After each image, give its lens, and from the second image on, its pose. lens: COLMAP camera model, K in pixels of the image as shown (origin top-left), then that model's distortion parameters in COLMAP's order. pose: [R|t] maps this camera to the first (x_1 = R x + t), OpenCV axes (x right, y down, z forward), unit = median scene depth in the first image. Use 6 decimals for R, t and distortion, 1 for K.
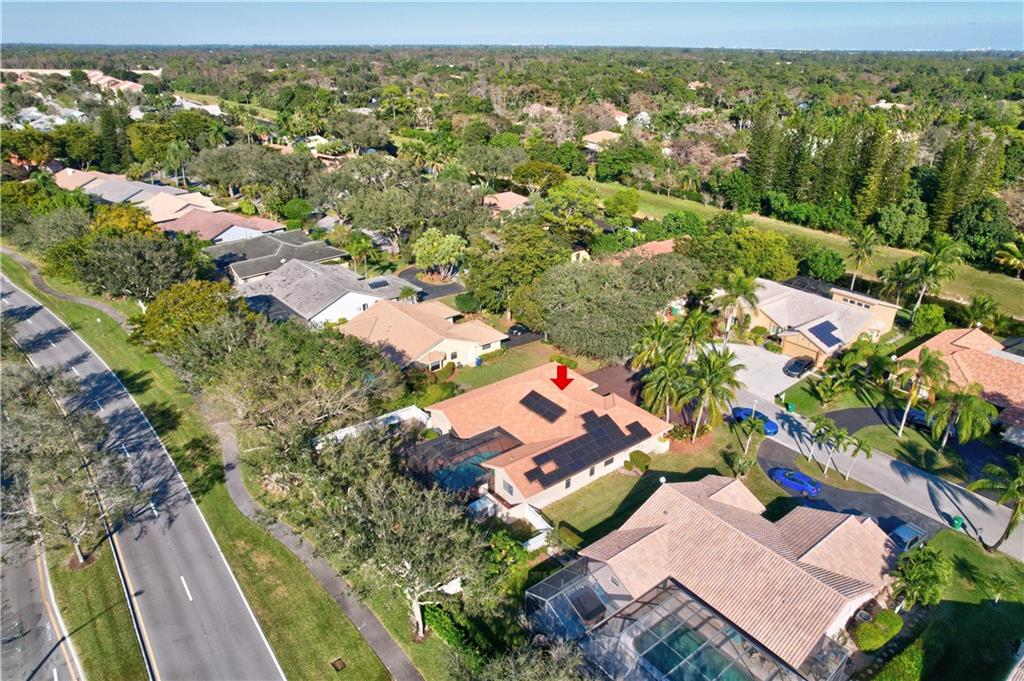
lens RADIAL K [[650.4, 0, 512.0], [0, 650.4, 340.5], [0, 0, 1]] dist [-0.088037, 0.078375]
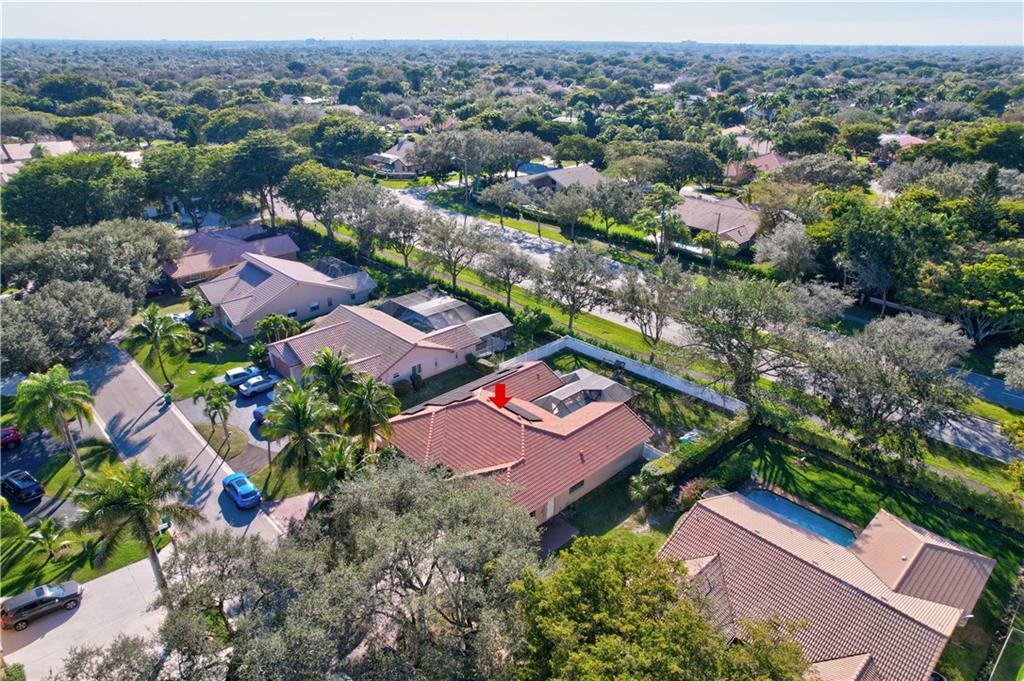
lens RADIAL K [[650.4, 0, 512.0], [0, 650.4, 340.5], [0, 0, 1]] dist [-0.088037, 0.078375]
pose [[-0.994978, 0.030353, -0.095382, 0.101776], [-0.053521, 0.643920, 0.763219, -0.480580], [0.084585, 0.764491, -0.639061, 1.118455]]
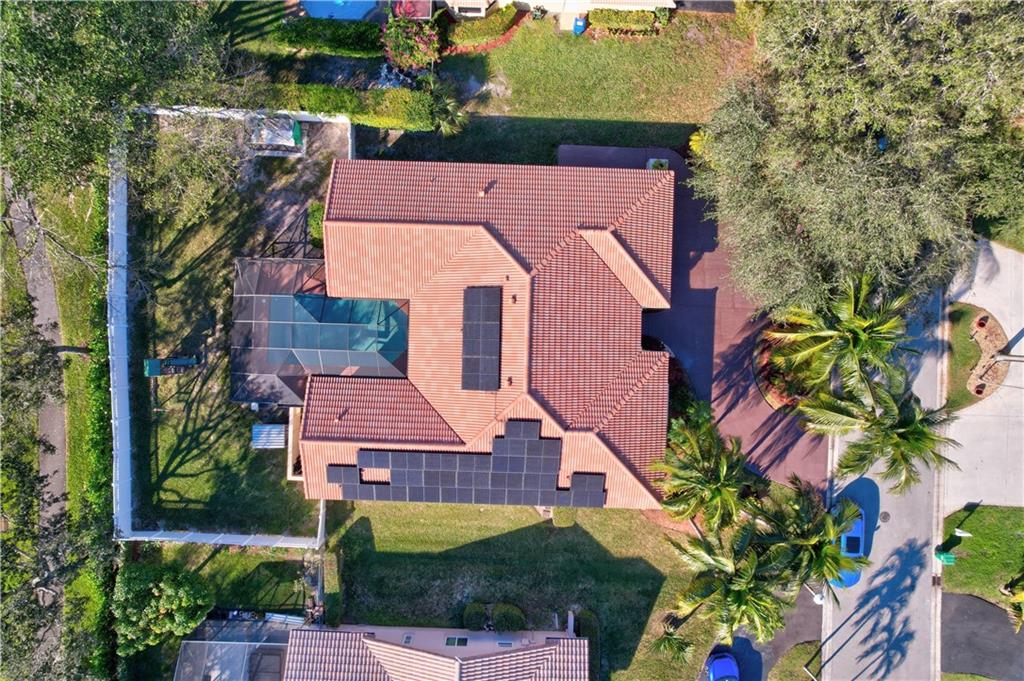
lens RADIAL K [[650.4, 0, 512.0], [0, 650.4, 340.5], [0, 0, 1]] dist [-0.088037, 0.078375]
pose [[0.771290, 0.636477, -0.002960, 0.050763], [-0.277405, 0.340340, 0.898452, -0.265042], [0.572851, -0.692146, 0.439063, 0.590101]]
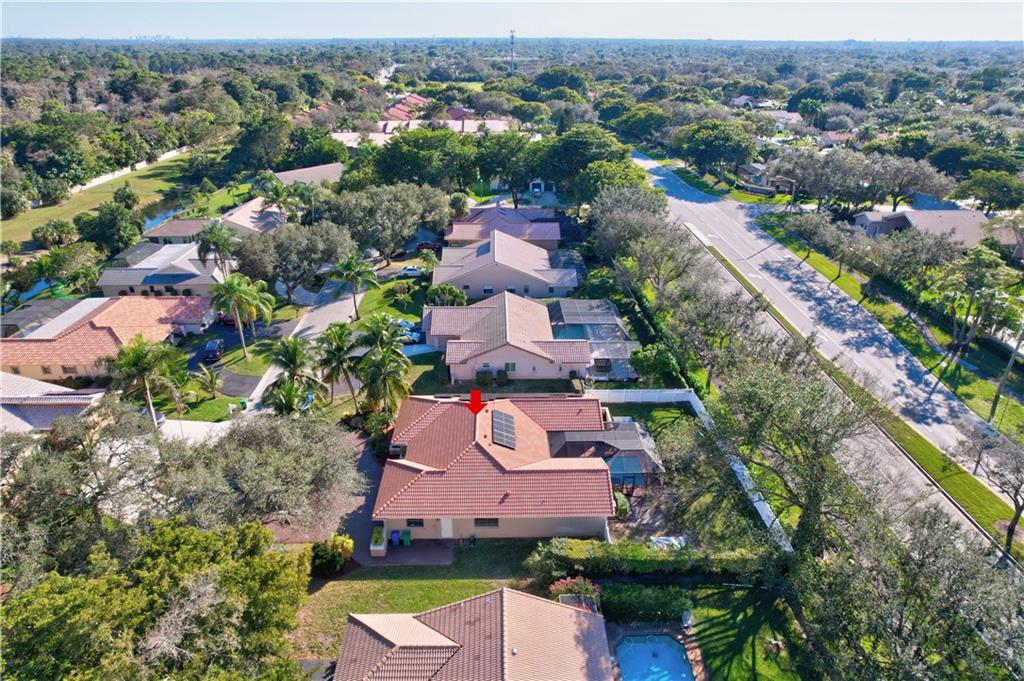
lens RADIAL K [[650.4, 0, 512.0], [0, 650.4, 340.5], [0, 0, 1]] dist [-0.088037, 0.078375]
pose [[-0.805170, -0.260946, 0.532549, -0.294608], [0.242856, 0.674162, 0.697514, -0.432536], [-0.541038, 0.690951, -0.479443, 0.989379]]
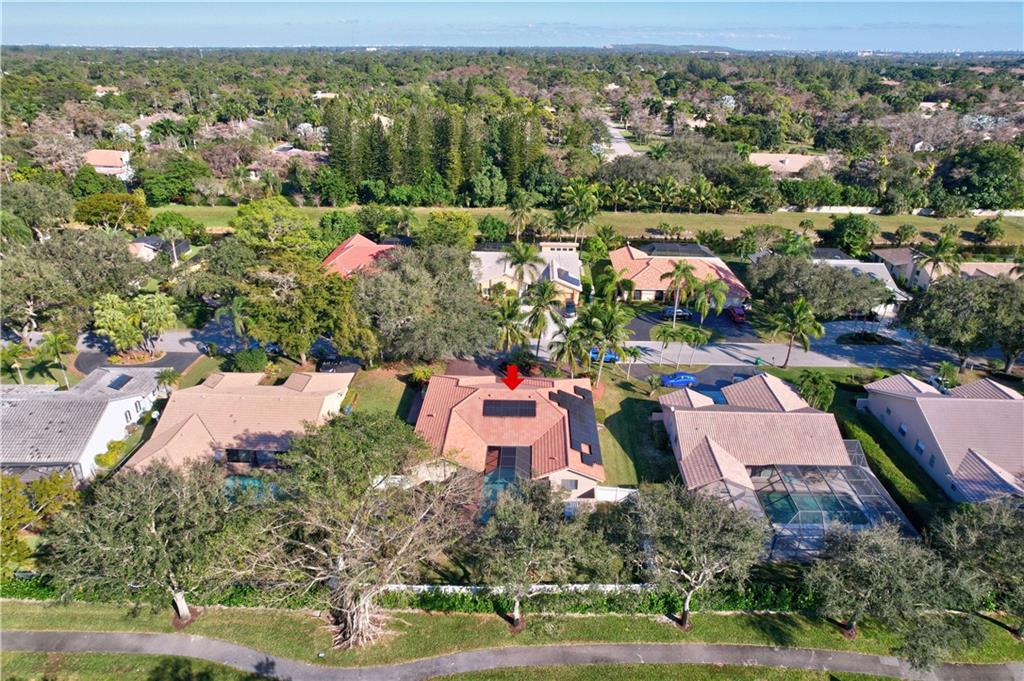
lens RADIAL K [[650.4, 0, 512.0], [0, 650.4, 340.5], [0, 0, 1]] dist [-0.088037, 0.078375]
pose [[0.638640, -0.321981, 0.698904, -0.456856], [0.319347, 0.937244, 0.139972, -0.100097], [-0.700112, 0.133801, 0.701385, 0.212667]]
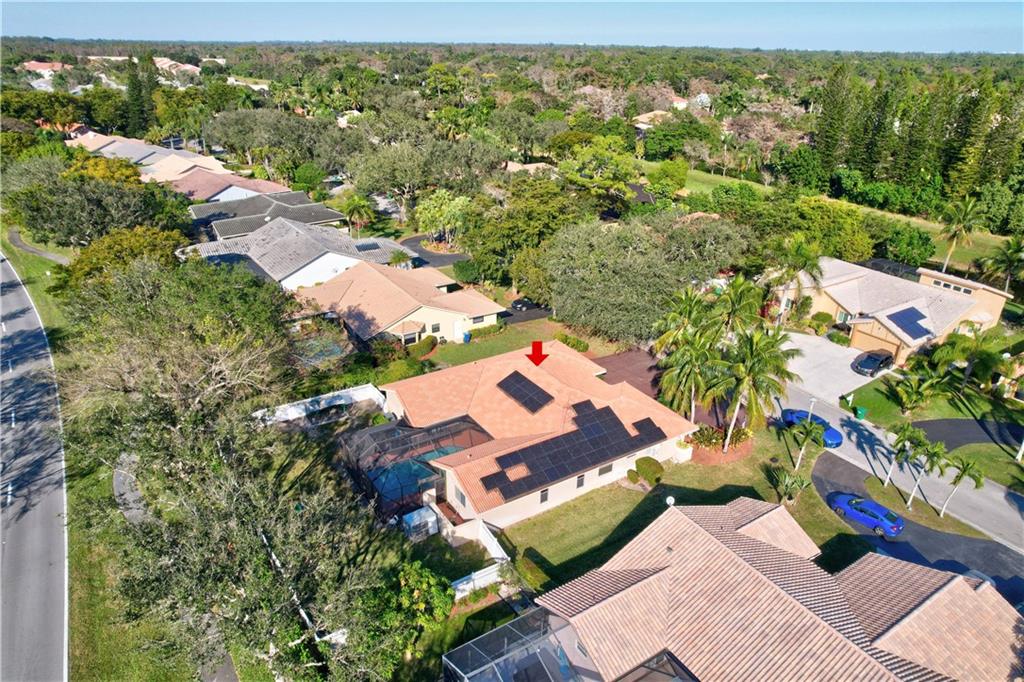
lens RADIAL K [[650.4, 0, 512.0], [0, 650.4, 341.0], [0, 0, 1]] dist [-0.088037, 0.078375]
pose [[0.995528, 0.045986, -0.082513, 0.068780], [-0.045925, 0.998941, 0.002648, 0.030559], [0.082548, 0.001153, 0.996586, 0.178981]]
